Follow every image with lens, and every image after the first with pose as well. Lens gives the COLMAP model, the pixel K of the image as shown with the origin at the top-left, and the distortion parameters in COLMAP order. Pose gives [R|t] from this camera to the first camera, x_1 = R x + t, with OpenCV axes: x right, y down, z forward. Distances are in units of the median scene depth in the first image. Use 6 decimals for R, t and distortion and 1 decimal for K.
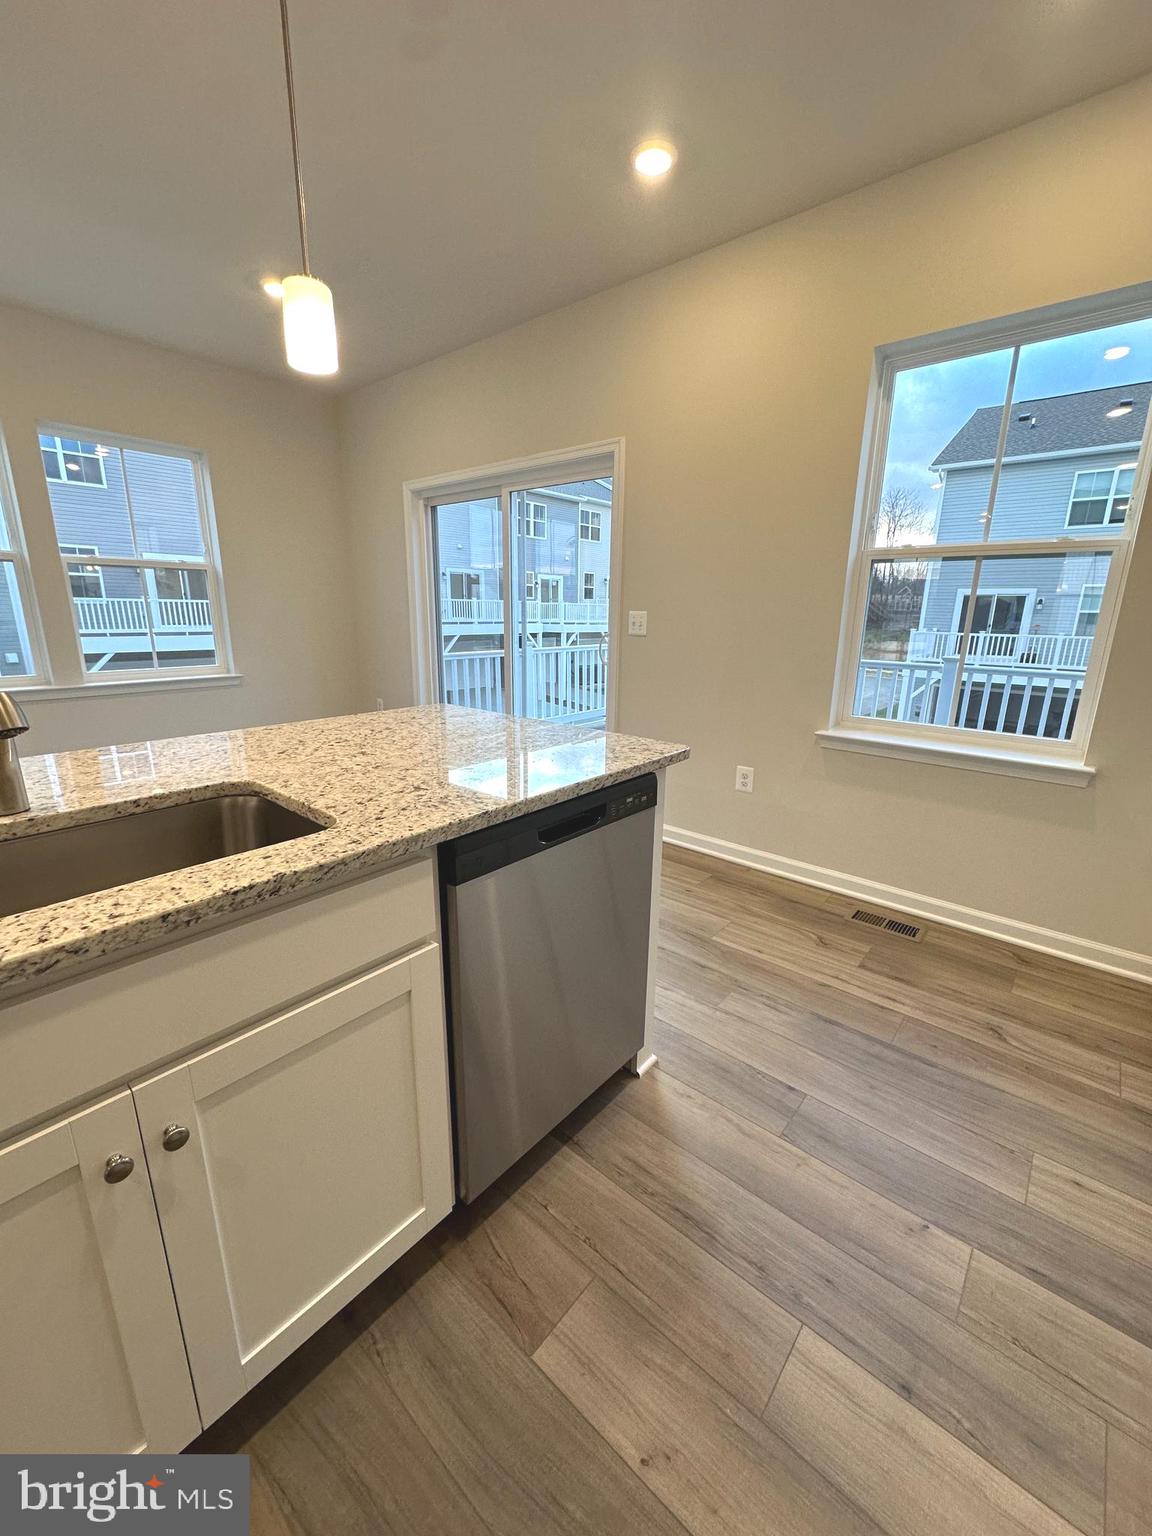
lens RADIAL K [[610.6, 0, 580.1], [0, 610.6, 767.7], [0, 0, 1]] dist [-0.003208, 0.000356]
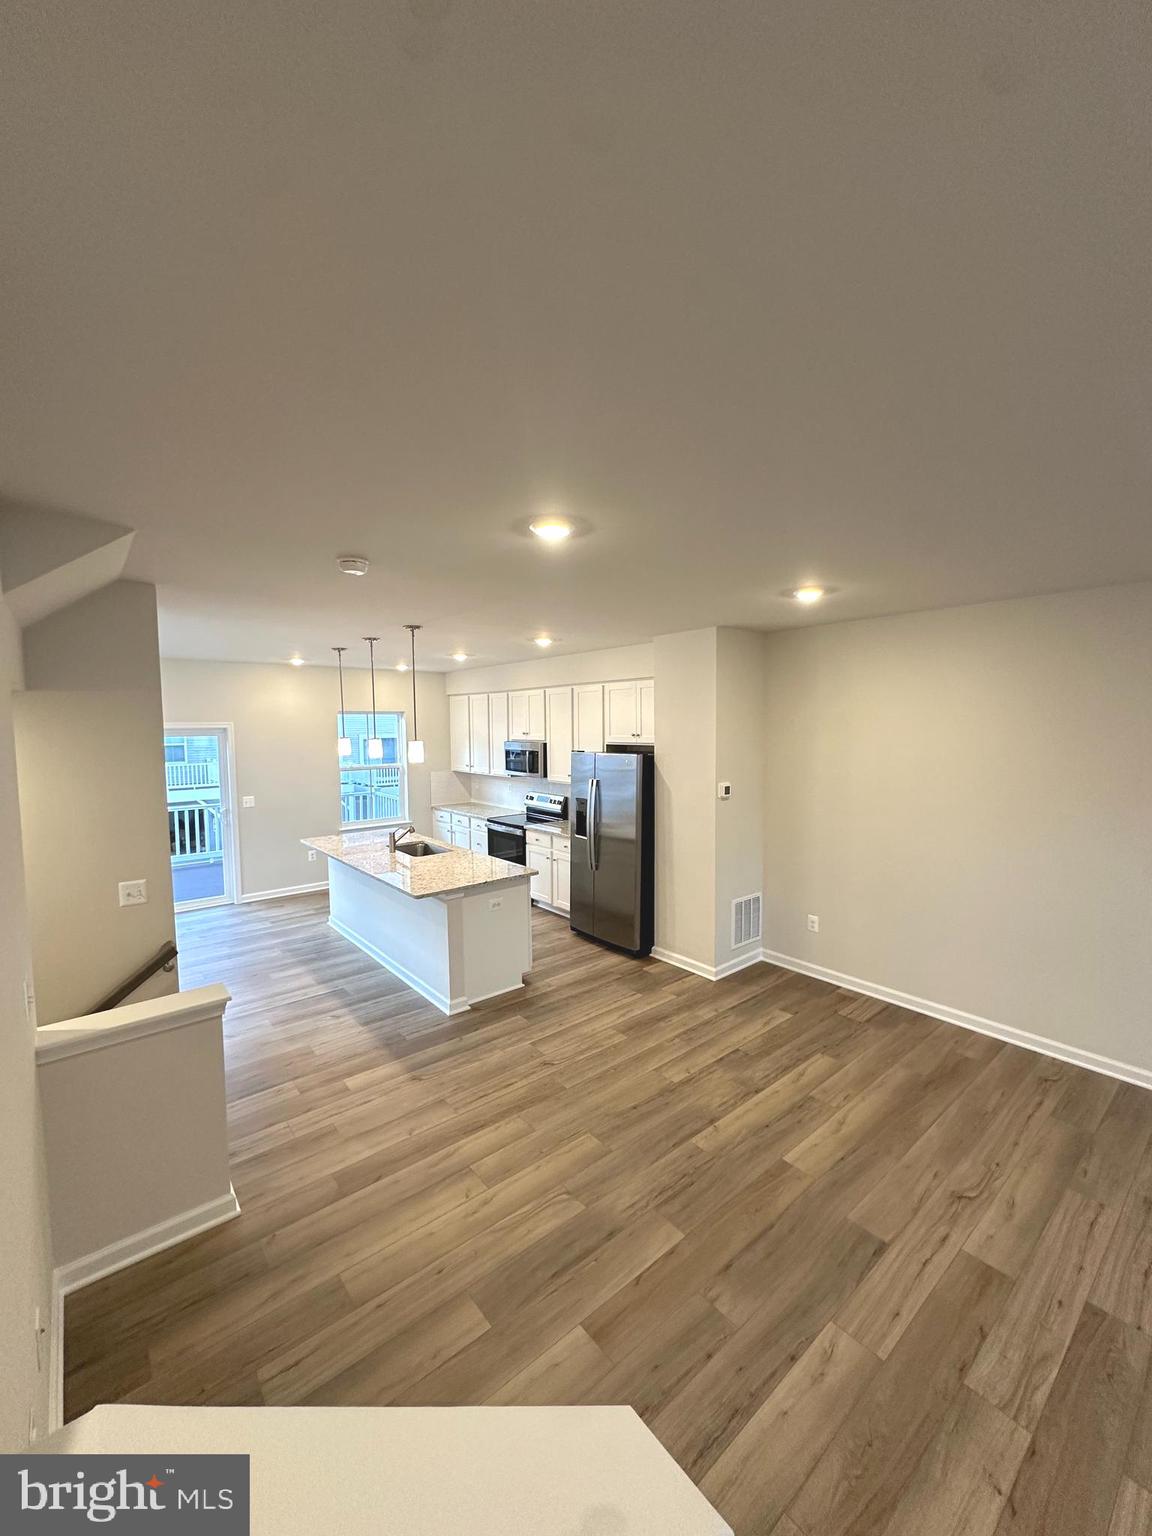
lens RADIAL K [[610.6, 0, 580.1], [0, 610.6, 767.7], [0, 0, 1]] dist [-0.003208, 0.000356]
pose [[0.167681, -0.086409, 0.982047, -1.588620], [0.260384, 0.964659, 0.040419, -0.117163], [-0.950833, 0.248932, 0.184254, -0.481520]]
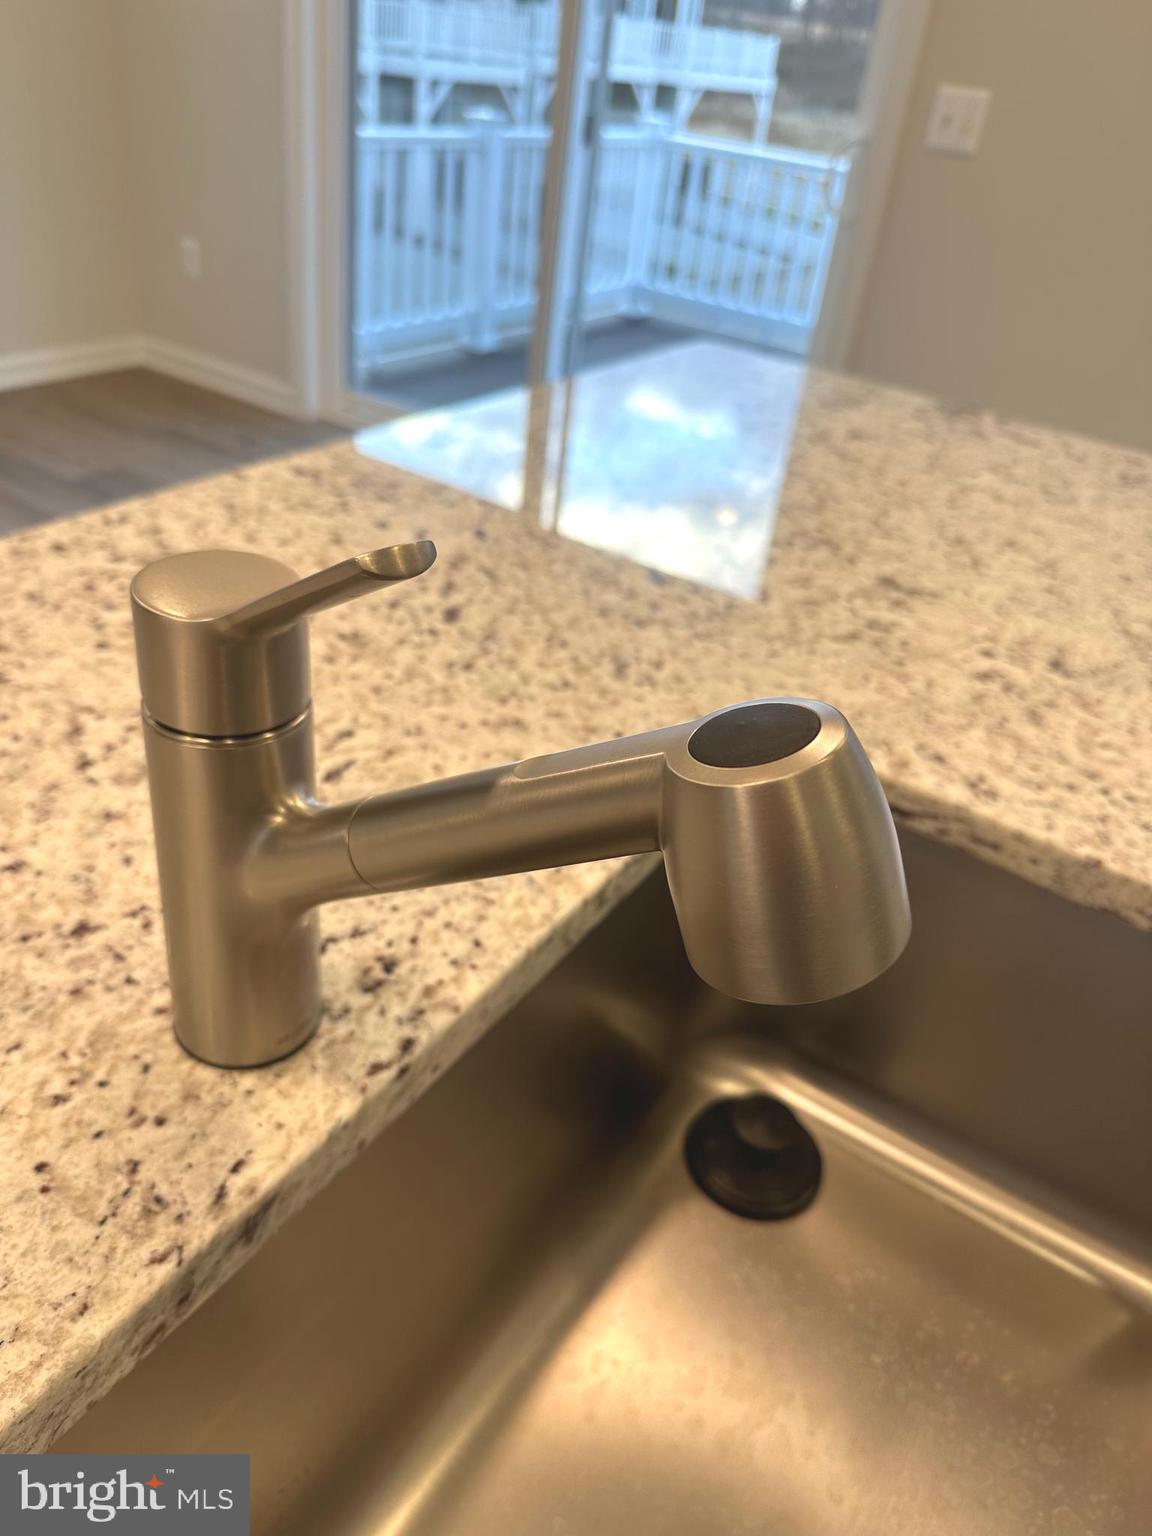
lens RADIAL K [[1136.2, 0, 561.0], [0, 1136.2, 735.4], [0, 0, 1]] dist [-0.002956, -0.028291]
pose [[0.990337, 0.018168, 0.137484, -0.234315], [-0.058770, 0.952939, 0.297411, -0.044751], [-0.125610, -0.302617, 0.944799, 0.159766]]
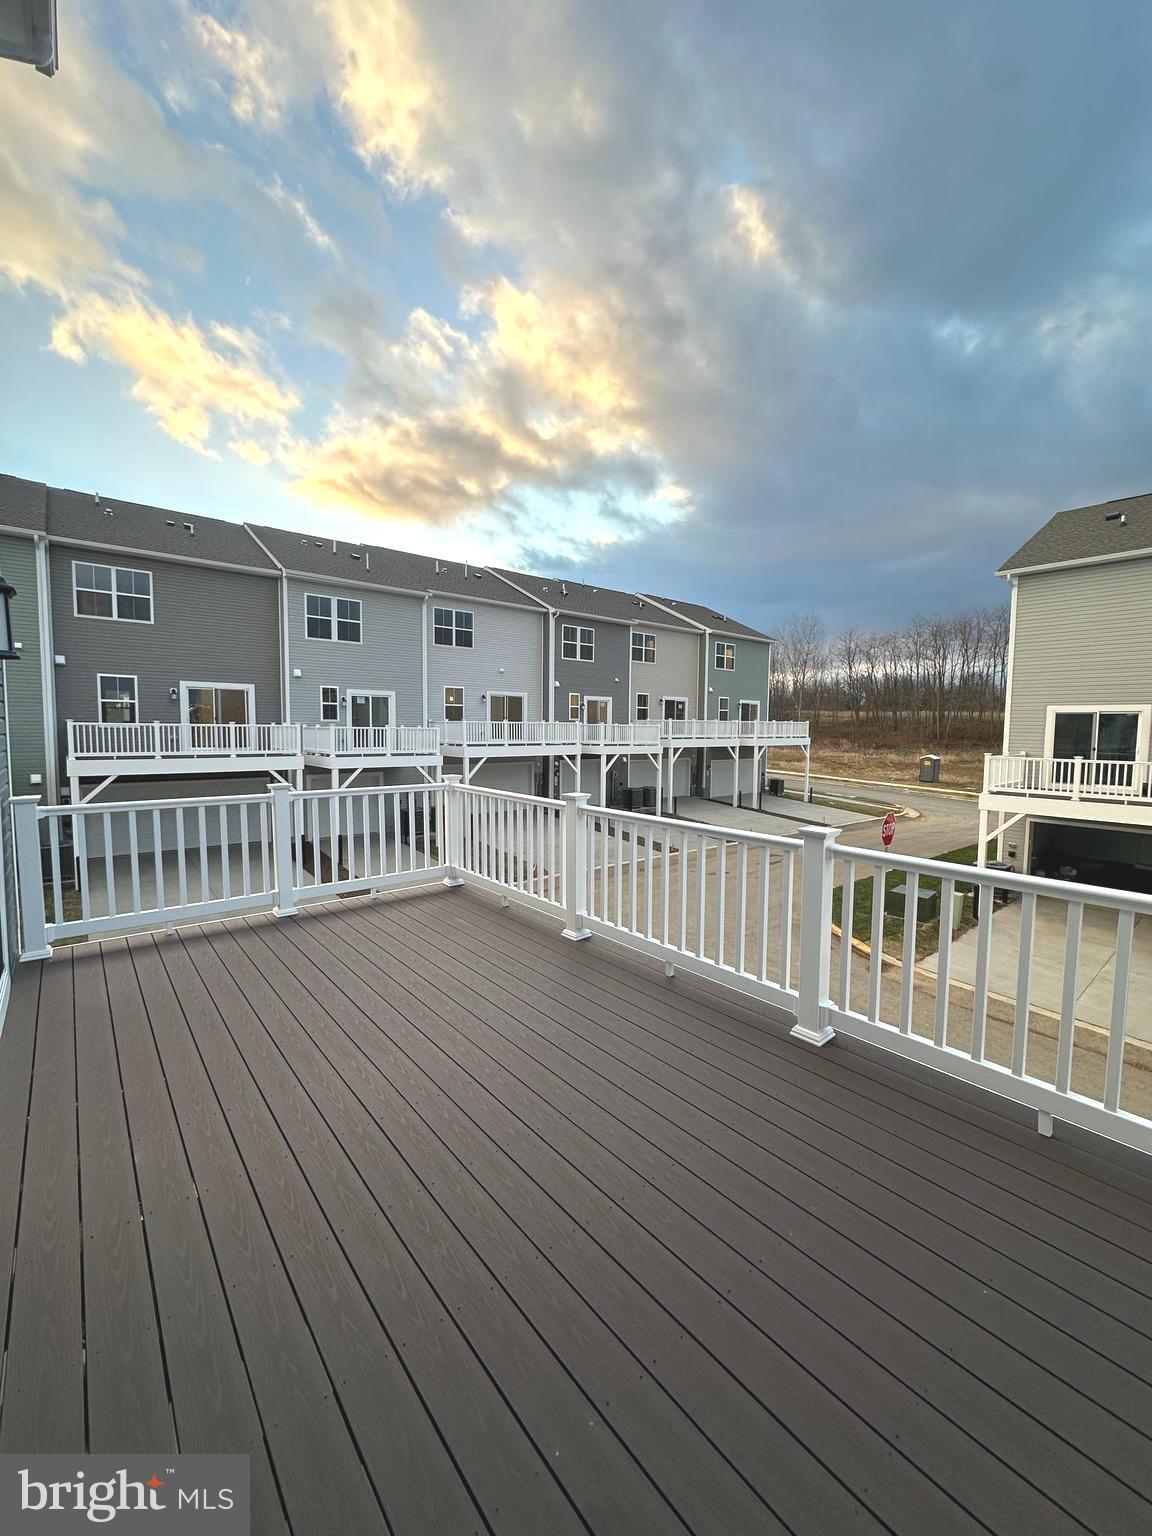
lens RADIAL K [[610.6, 0, 580.1], [0, 610.6, 767.7], [0, 0, 1]] dist [-0.003208, 0.000356]
pose [[0.986928, 0.006152, -0.161046, 0.645693], [-0.036584, 0.981738, -0.186689, -0.162134], [0.156956, 0.190140, 0.969129, 0.554869]]
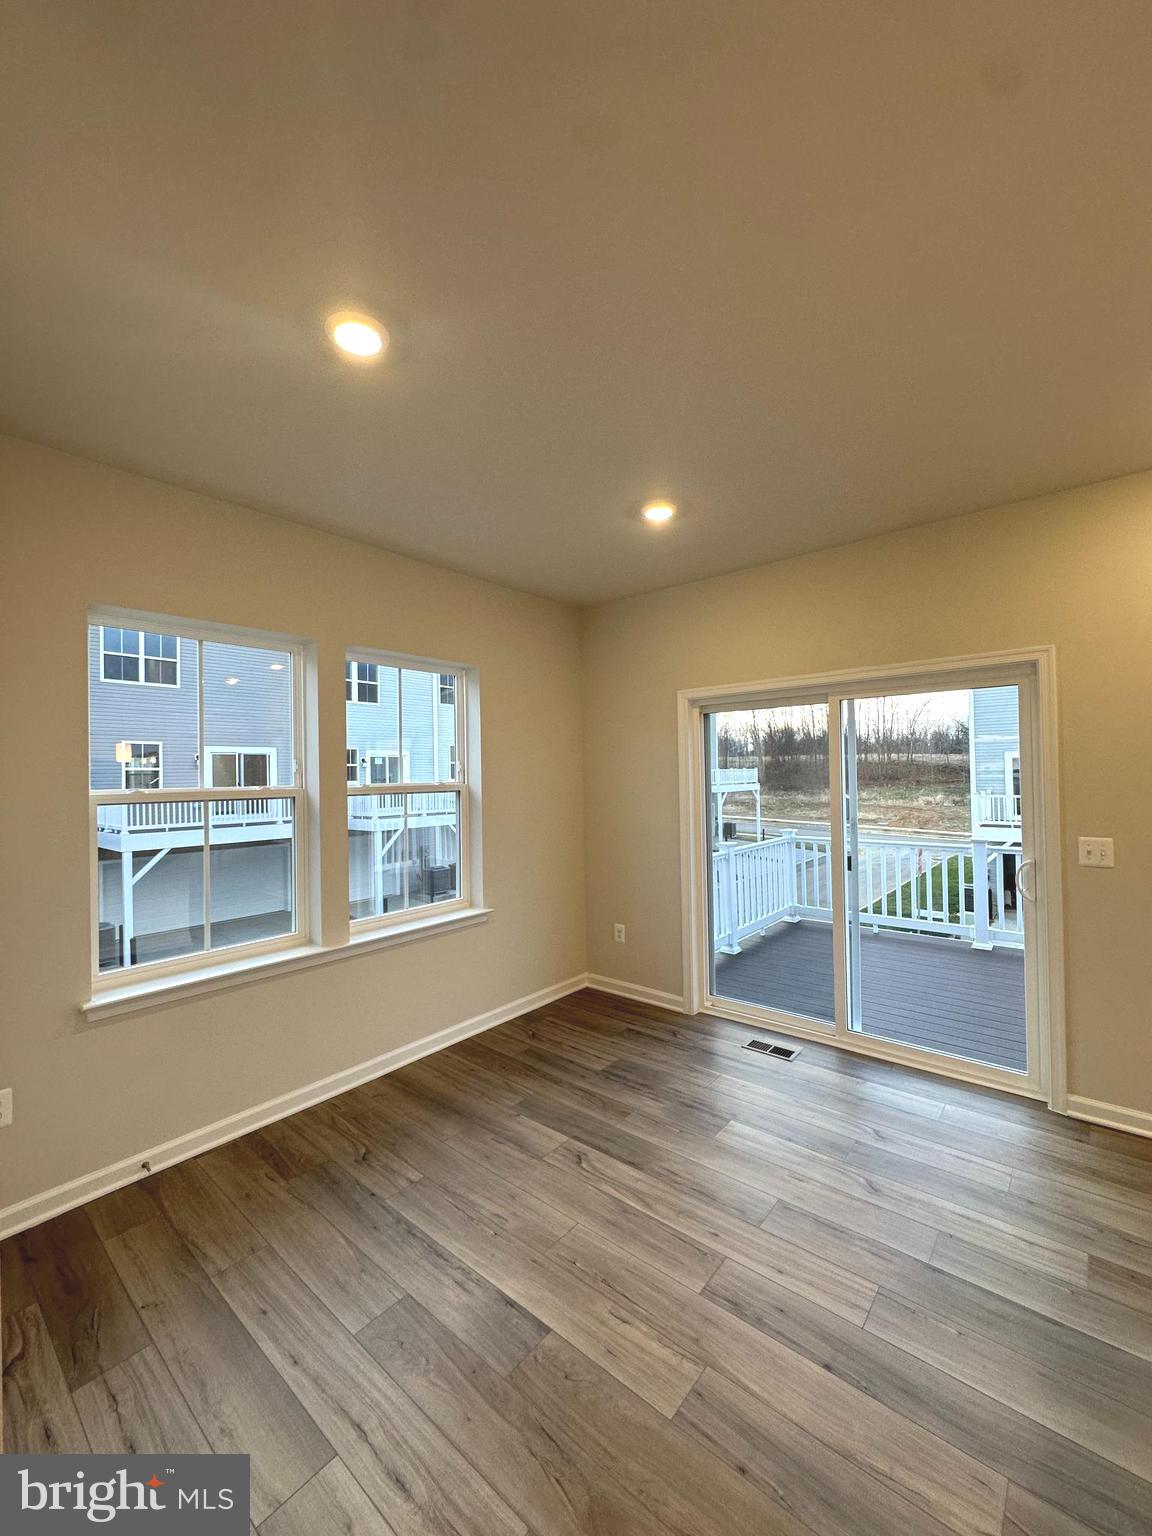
lens RADIAL K [[610.6, 0, 580.1], [0, 610.6, 767.7], [0, 0, 1]] dist [-0.003208, 0.000356]
pose [[0.999359, -0.033954, 0.011362, -0.518165], [0.035752, 0.963534, -0.265186, -0.134005], [-0.001943, 0.265422, 0.964130, 0.163833]]
